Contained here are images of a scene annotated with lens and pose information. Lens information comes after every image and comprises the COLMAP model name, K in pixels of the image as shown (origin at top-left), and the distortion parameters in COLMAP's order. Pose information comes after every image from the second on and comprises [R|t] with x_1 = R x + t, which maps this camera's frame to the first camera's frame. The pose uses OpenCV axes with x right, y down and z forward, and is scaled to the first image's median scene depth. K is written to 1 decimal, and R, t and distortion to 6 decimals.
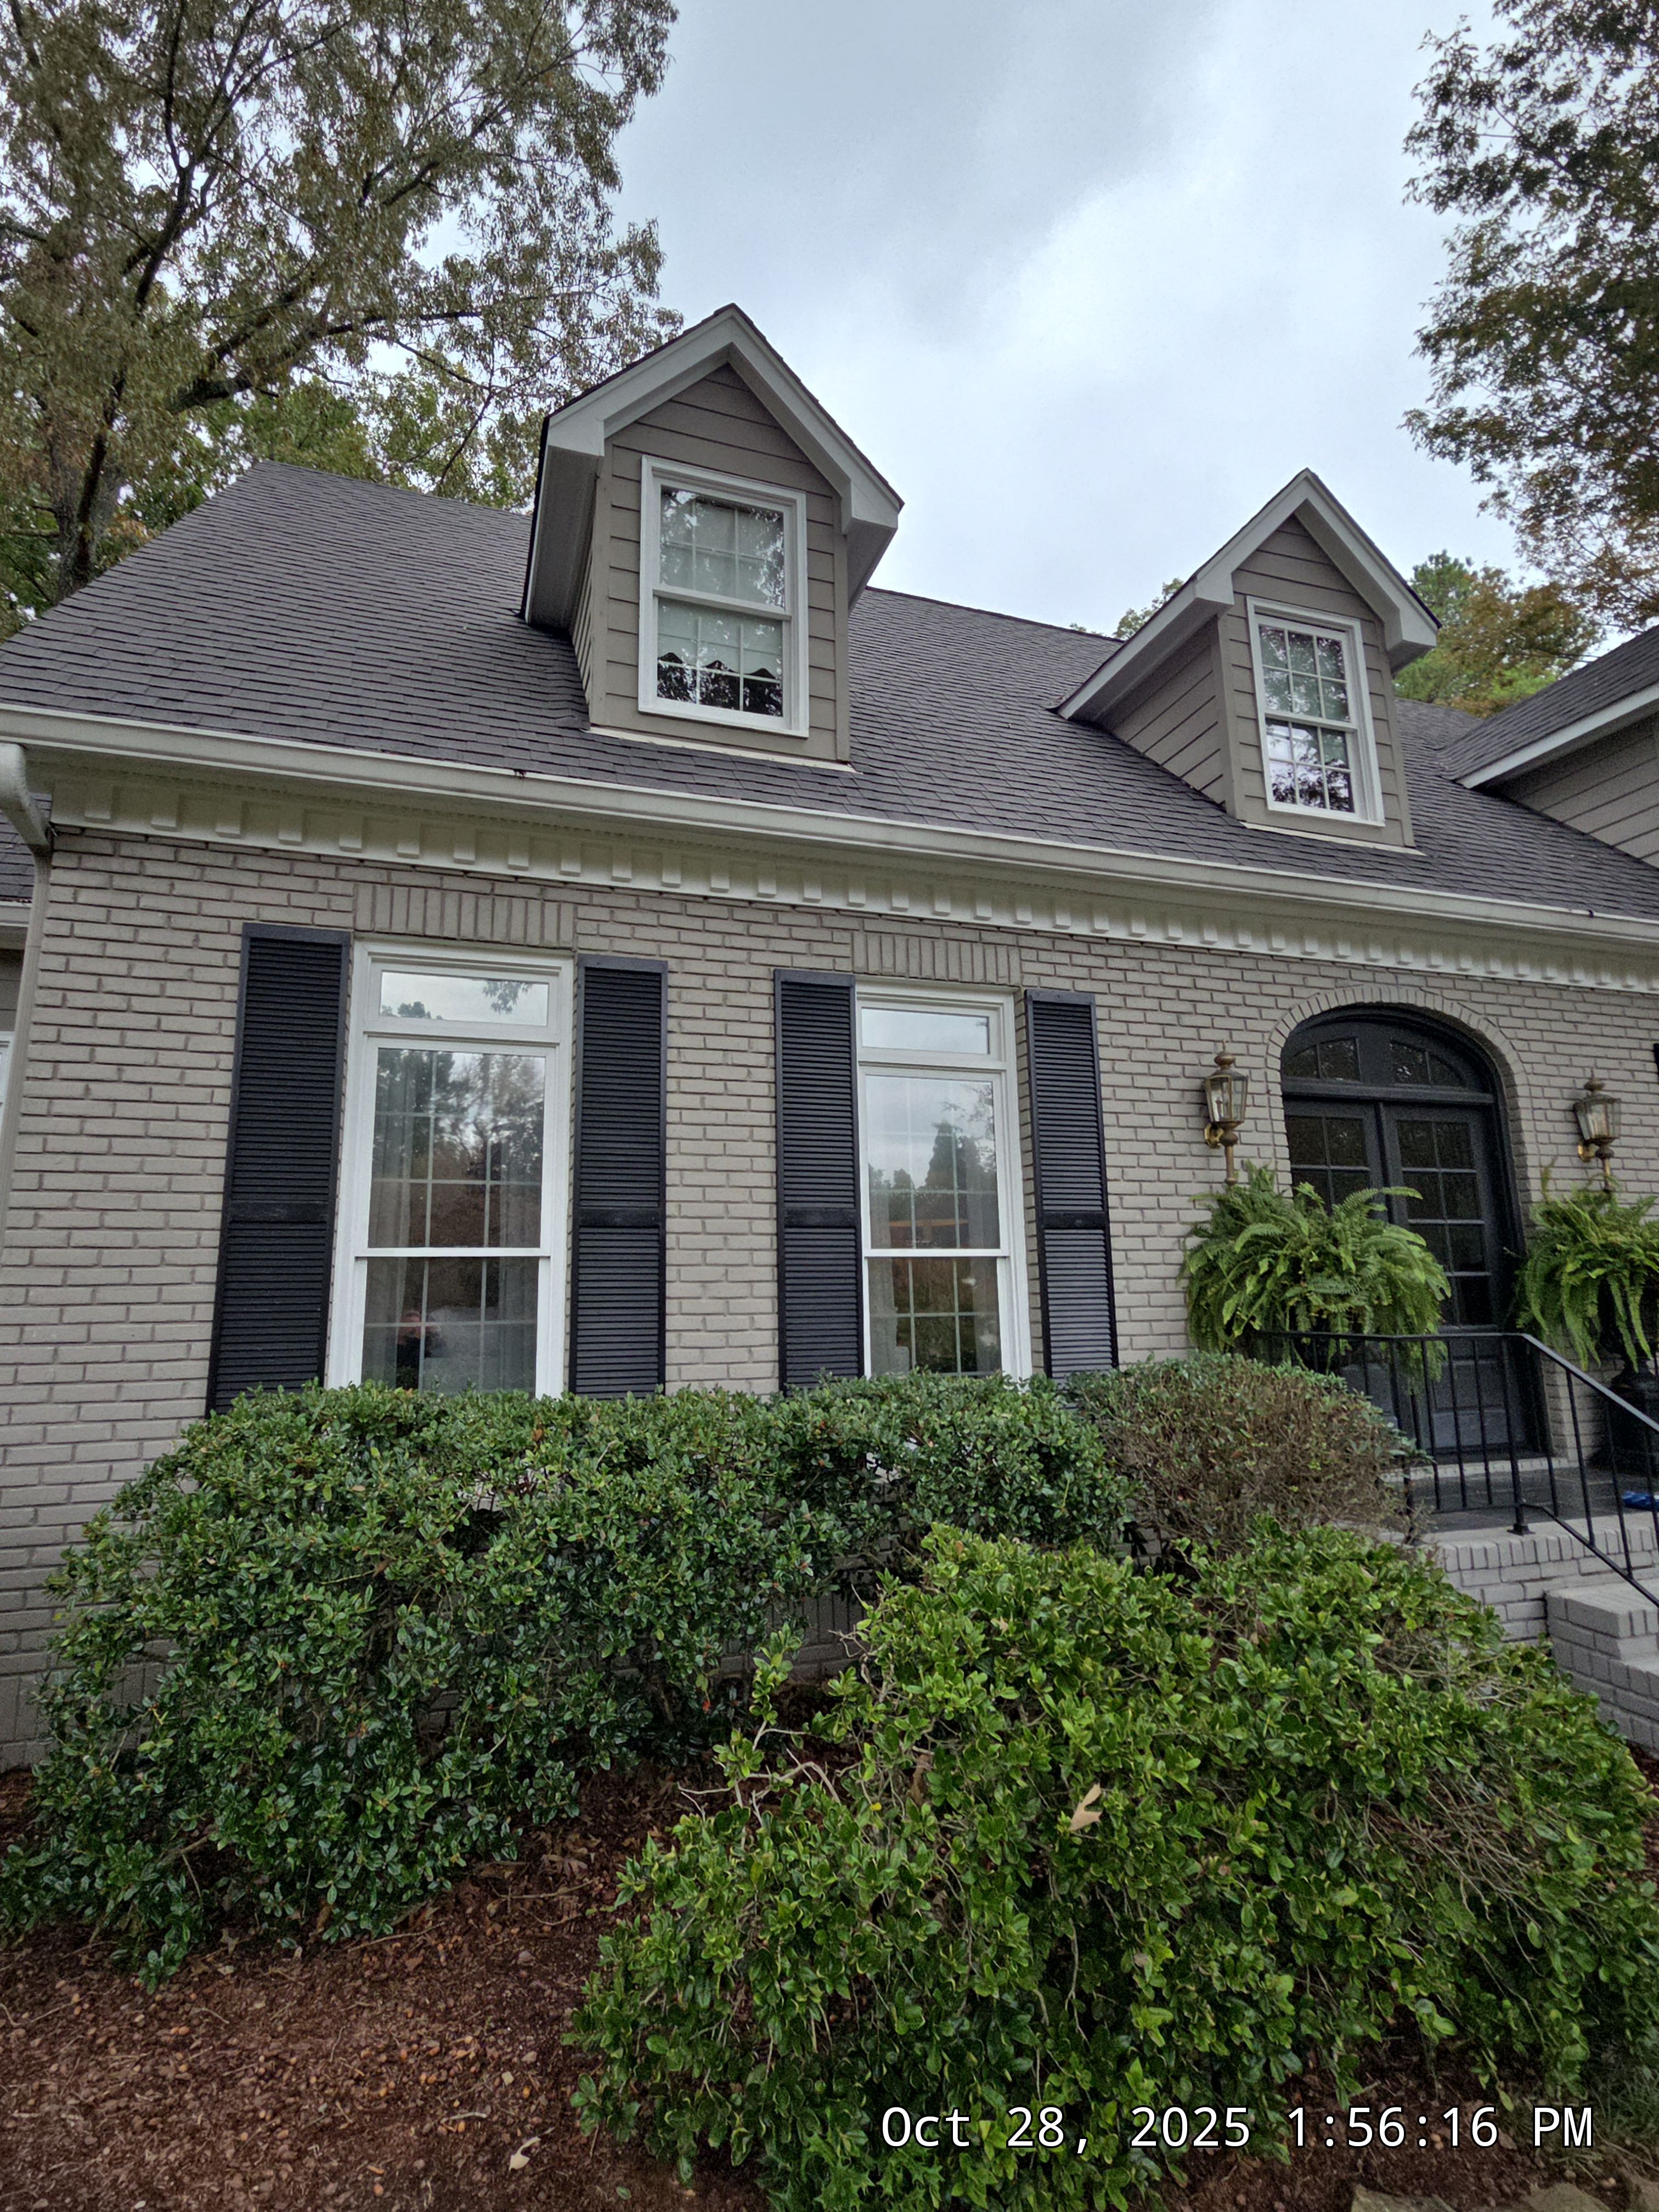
lens RADIAL K [[1126.7, 0, 805.8], [0, 1126.7, 1089.9], [0, 0, 1]] dist [0.011687, 0.001874]
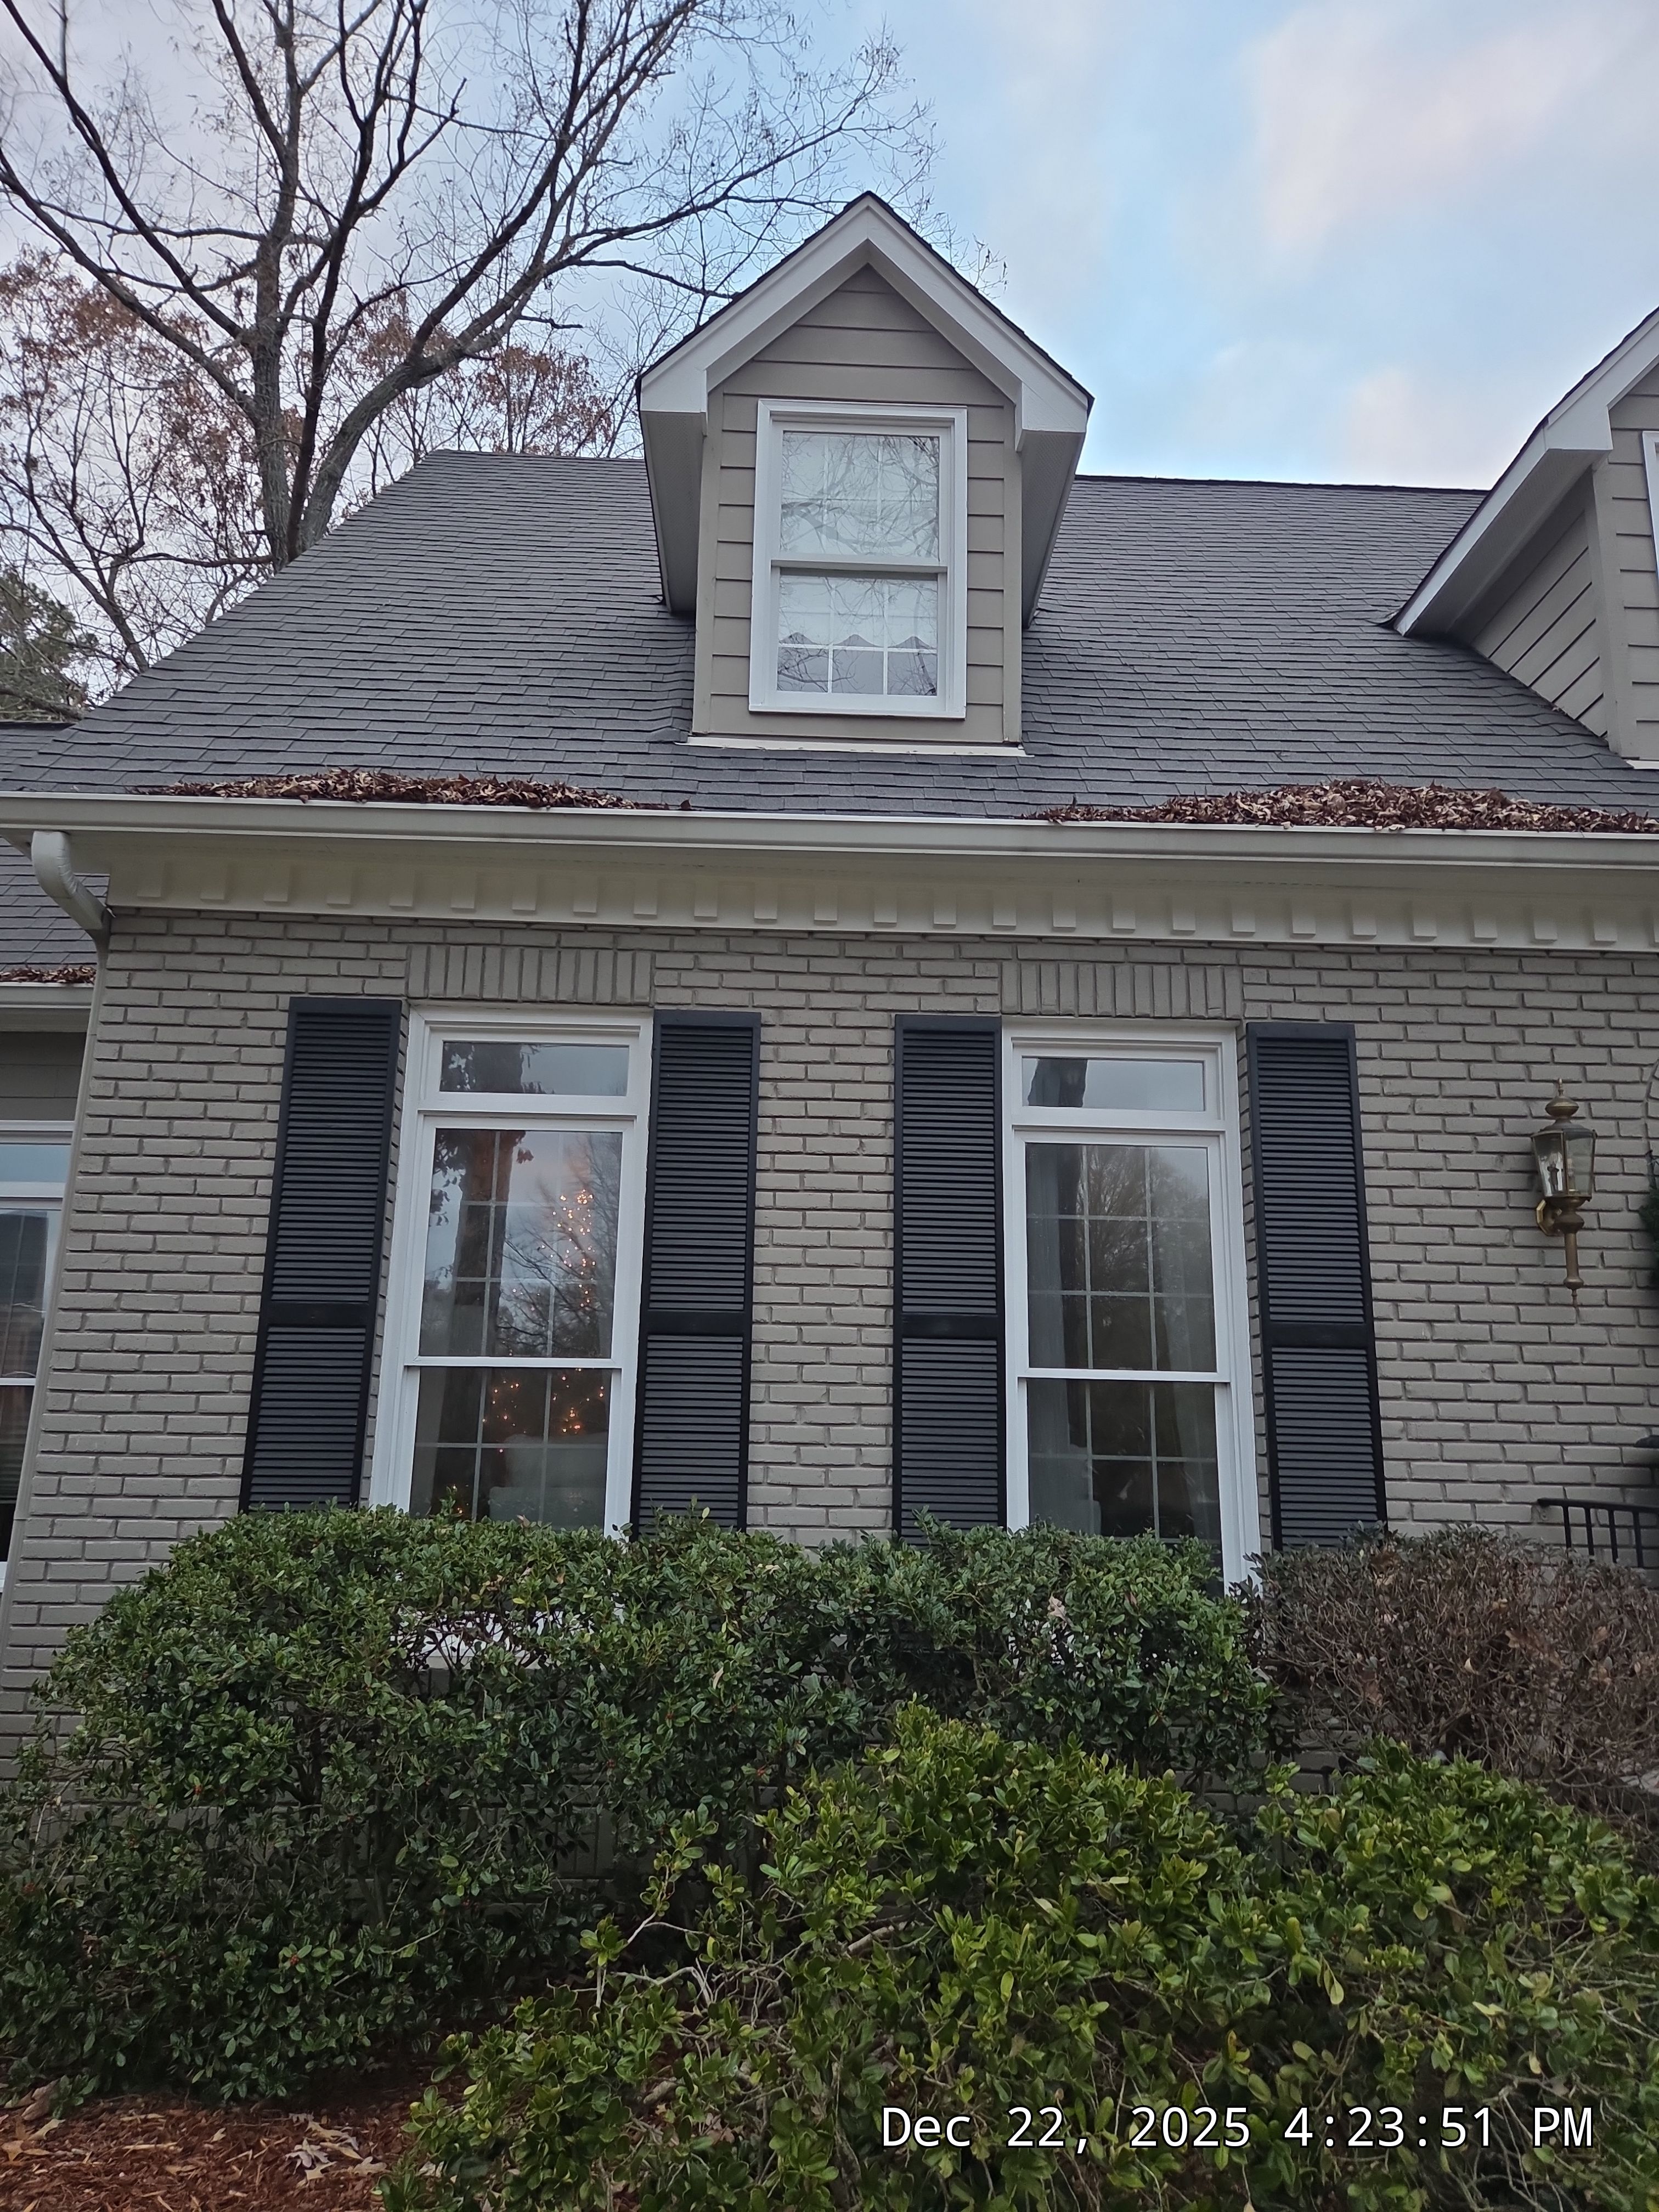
lens RADIAL K [[1550.2, 0, 824.3], [0, 1550.2, 1092.9], [0, 0, 1]] dist [0.064721, -0.025447]
pose [[0.957021, -0.034744, -0.287930, 0.244716], [0.022919, 0.998754, -0.044339, -0.003817], [0.289111, 0.035835, 0.956625, -0.074017]]
